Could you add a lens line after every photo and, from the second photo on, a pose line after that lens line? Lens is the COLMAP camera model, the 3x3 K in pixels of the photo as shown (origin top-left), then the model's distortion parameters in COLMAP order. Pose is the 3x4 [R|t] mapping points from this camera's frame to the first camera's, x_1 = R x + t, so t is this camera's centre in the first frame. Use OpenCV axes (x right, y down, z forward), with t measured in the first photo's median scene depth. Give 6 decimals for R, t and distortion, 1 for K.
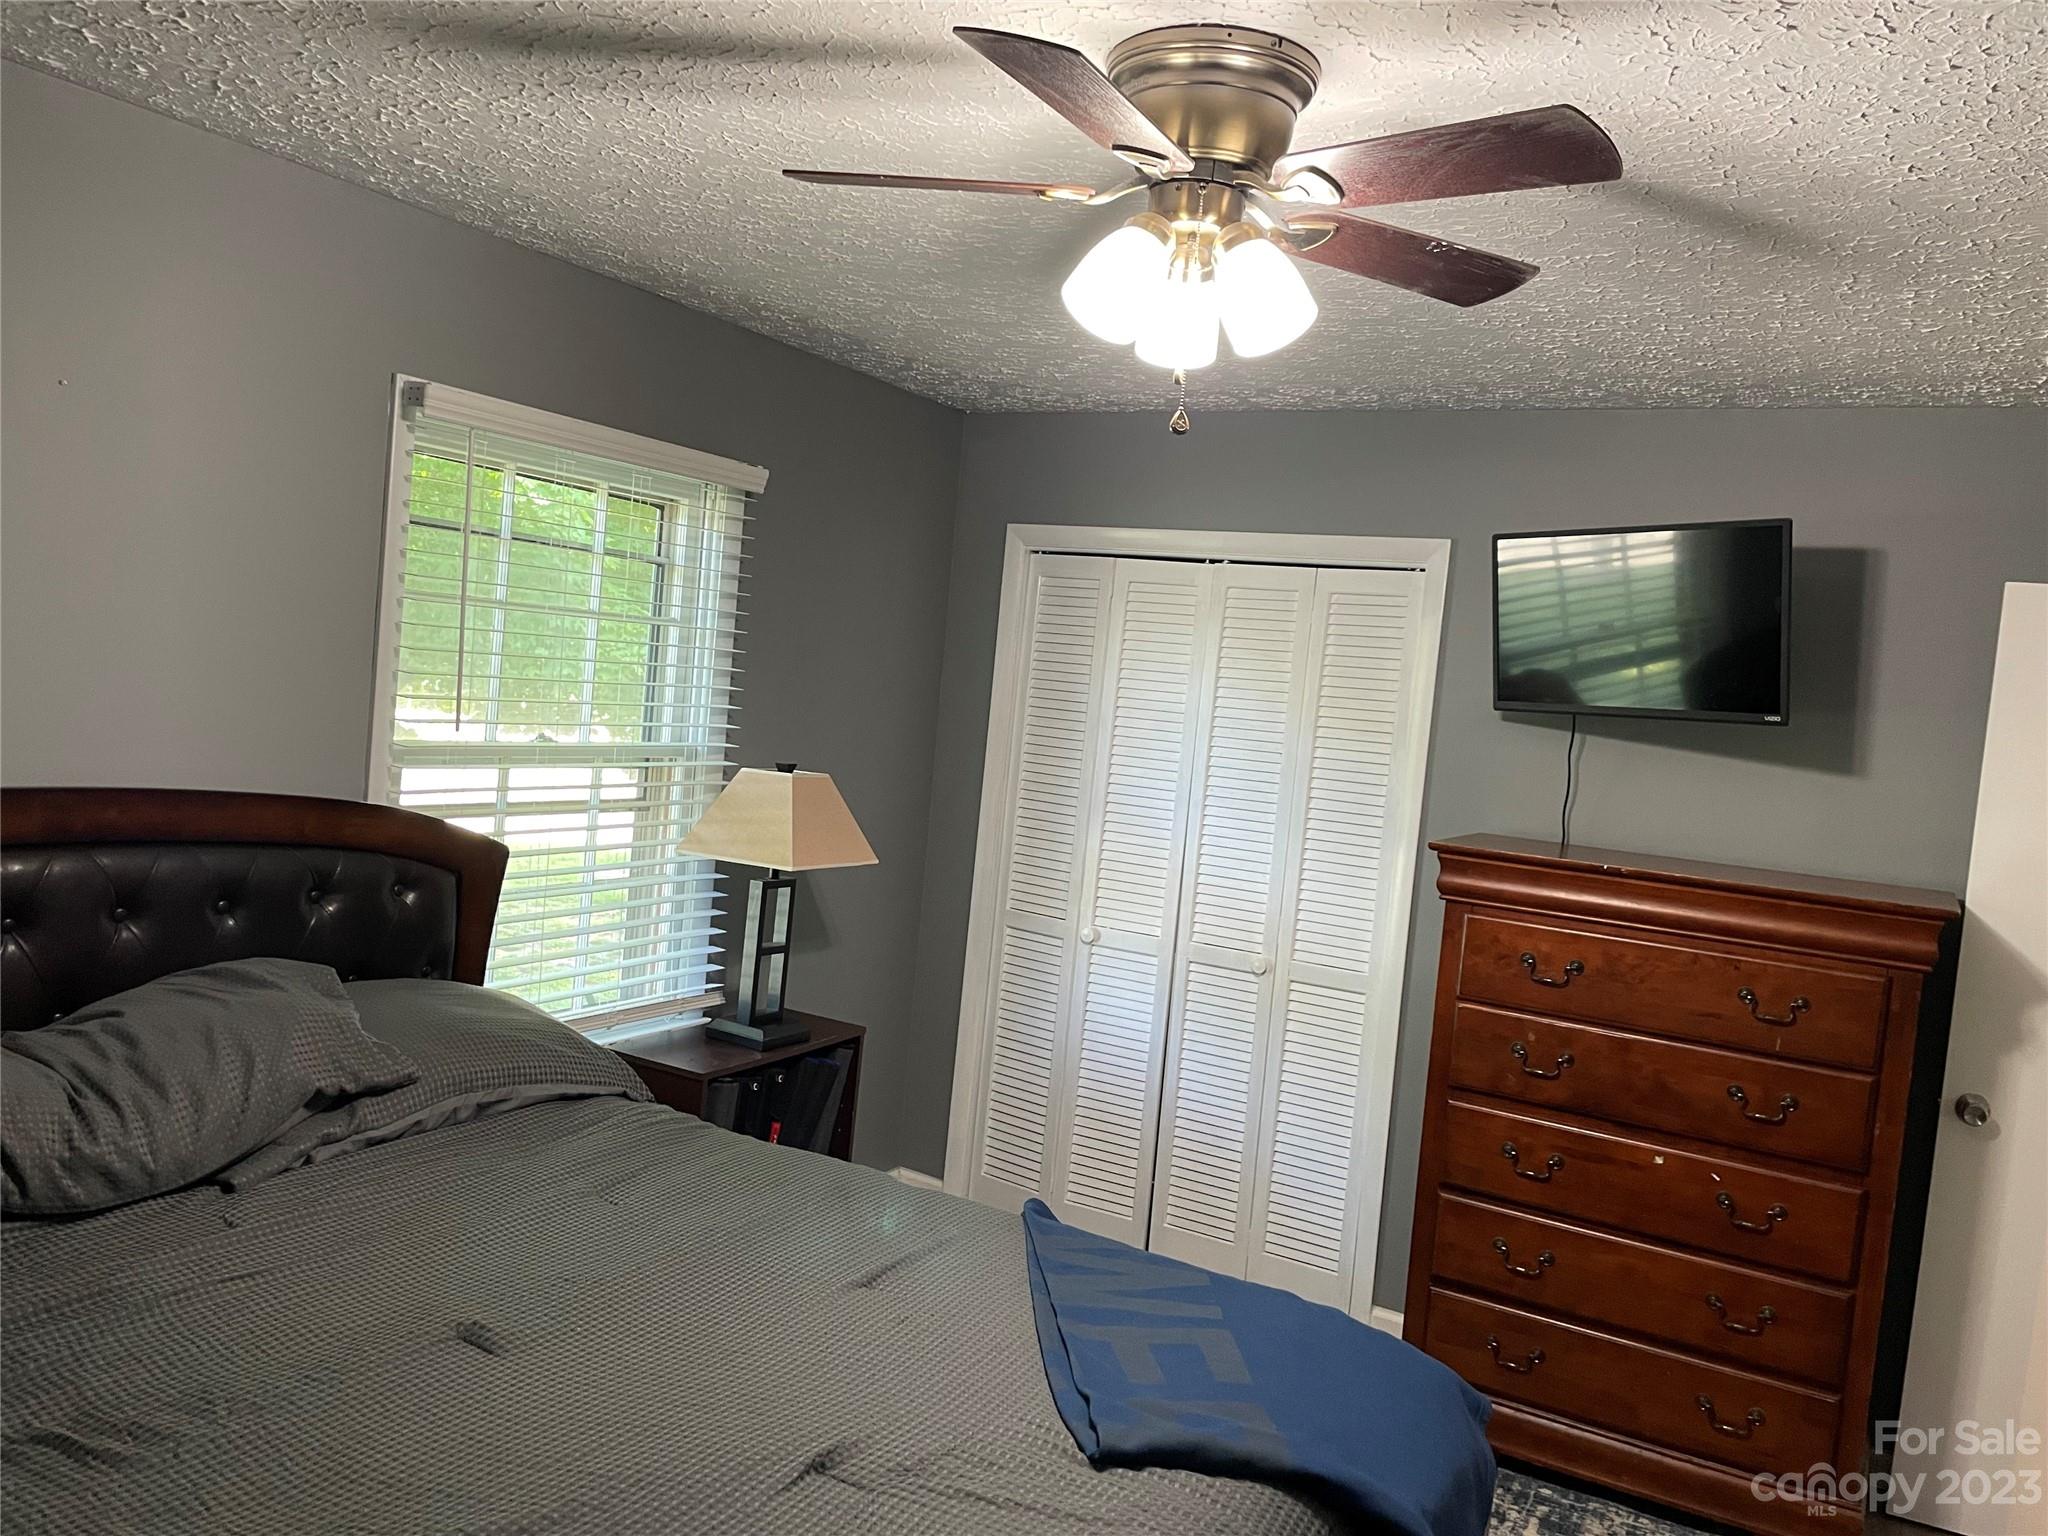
lens RADIAL K [[1578.0, 0, 1024.0], [0, 1578.0, 768.0], [0, 0, 1]] dist [0.092233, -0.121048]
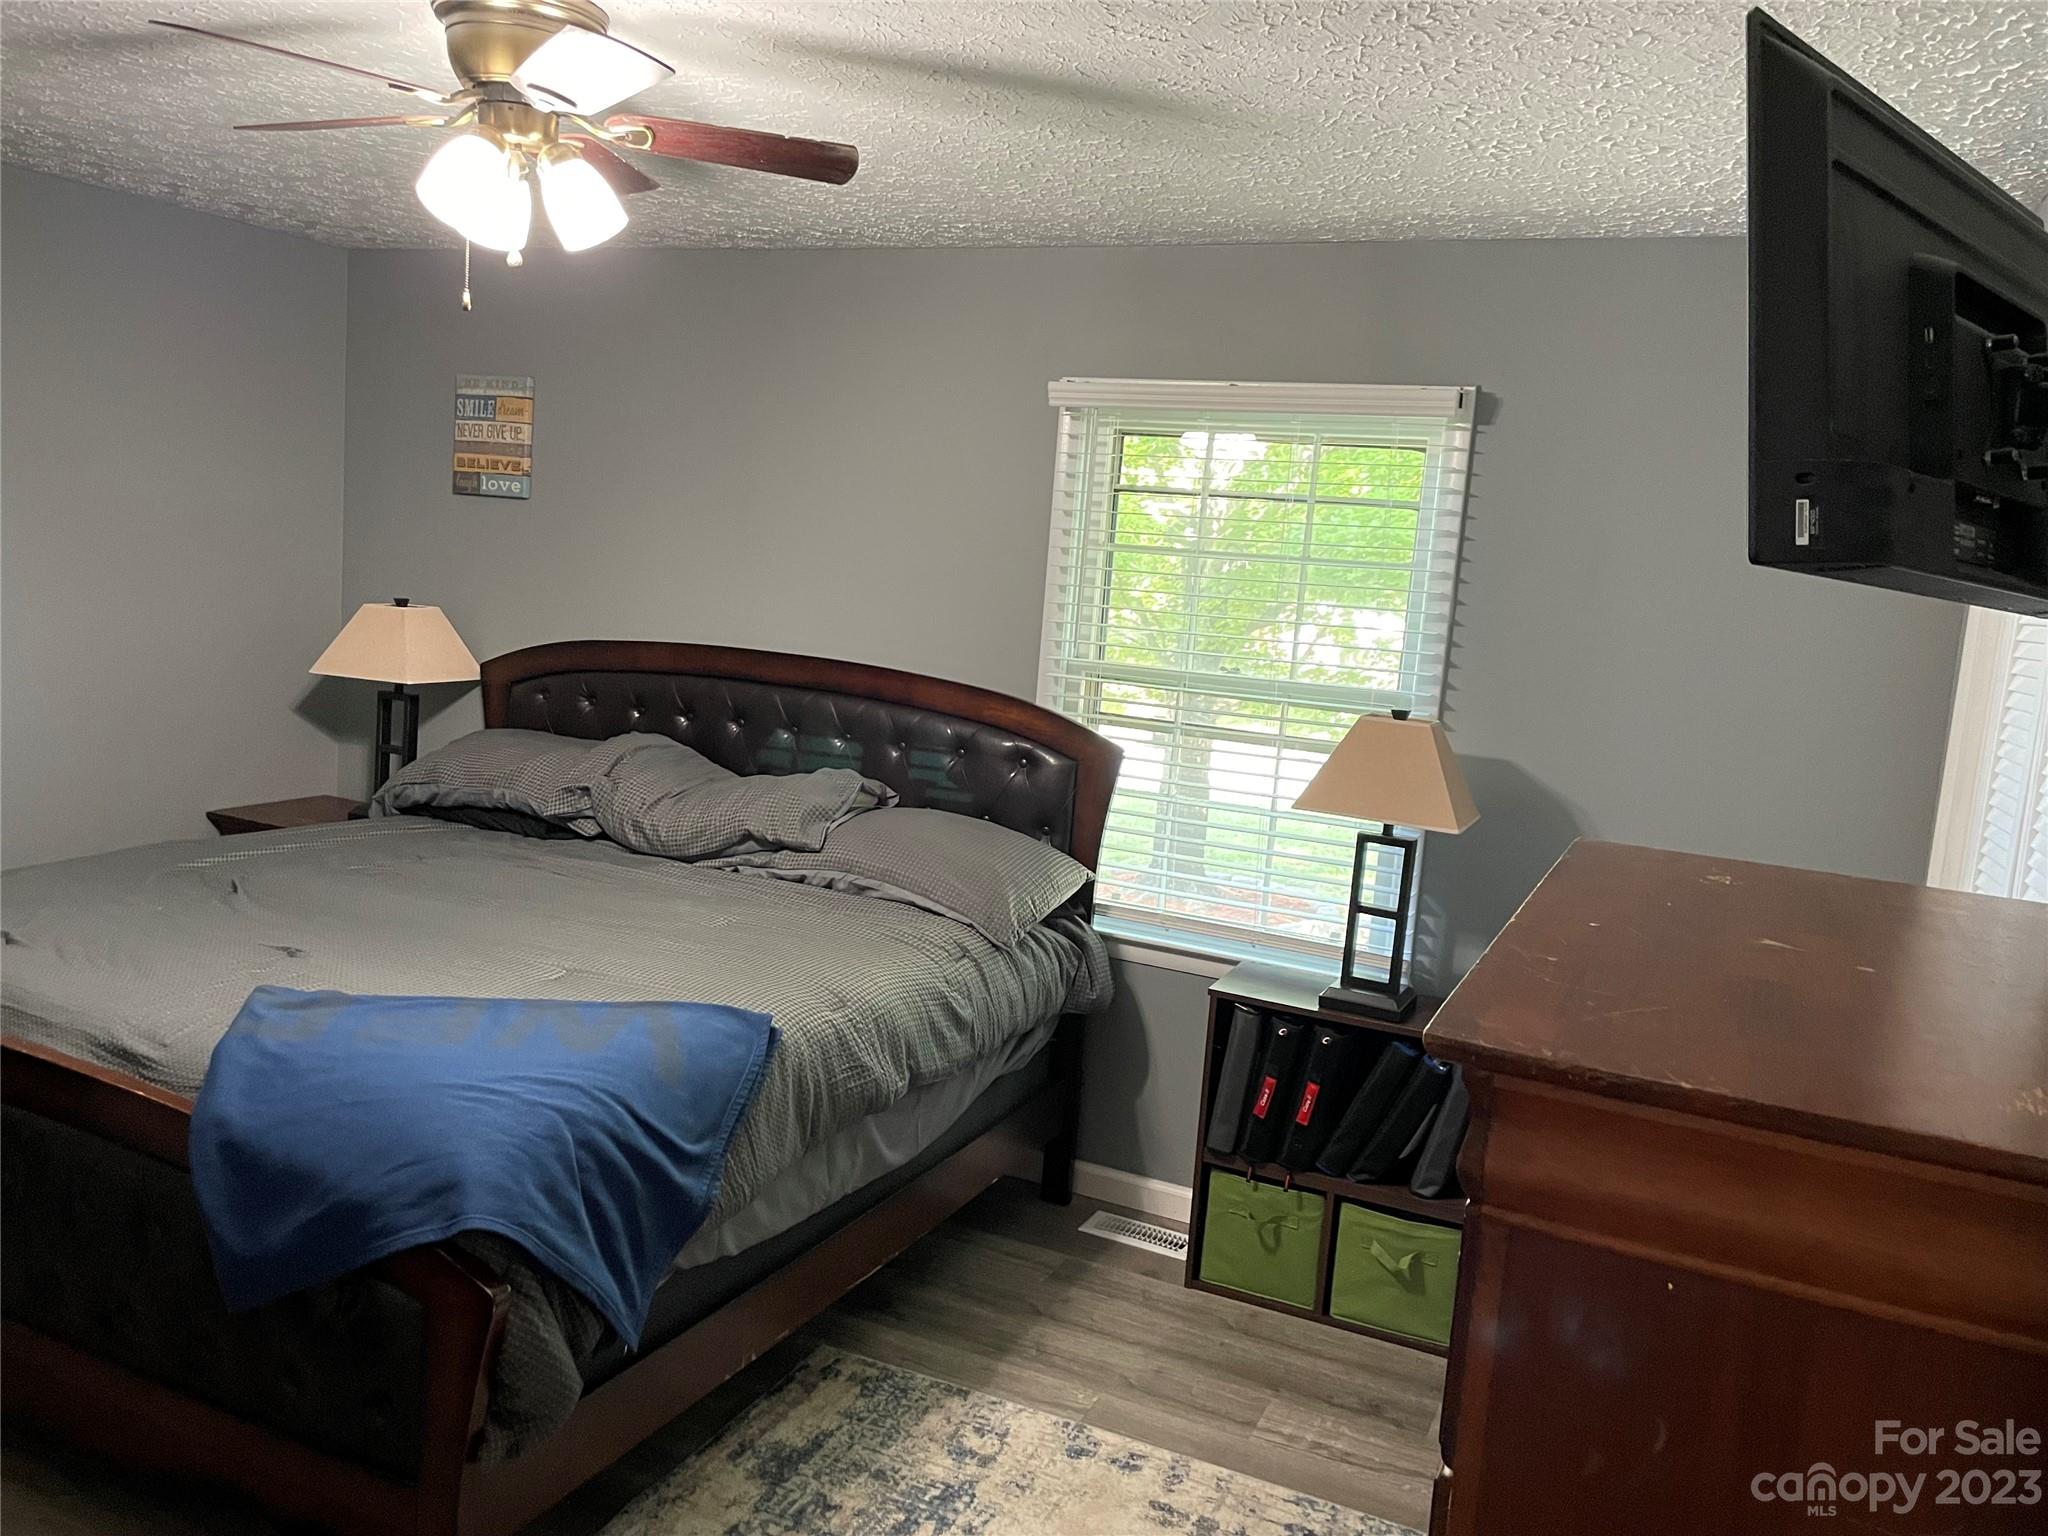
lens RADIAL K [[1578.0, 0, 1024.0], [0, 1578.0, 768.0], [0, 0, 1]] dist [0.092233, -0.121048]
pose [[0.048457, 0.041146, -0.997977, 1.000482], [-0.126428, 0.991368, 0.034735, 0.034356], [0.990792, 0.124489, 0.053241, 0.976321]]
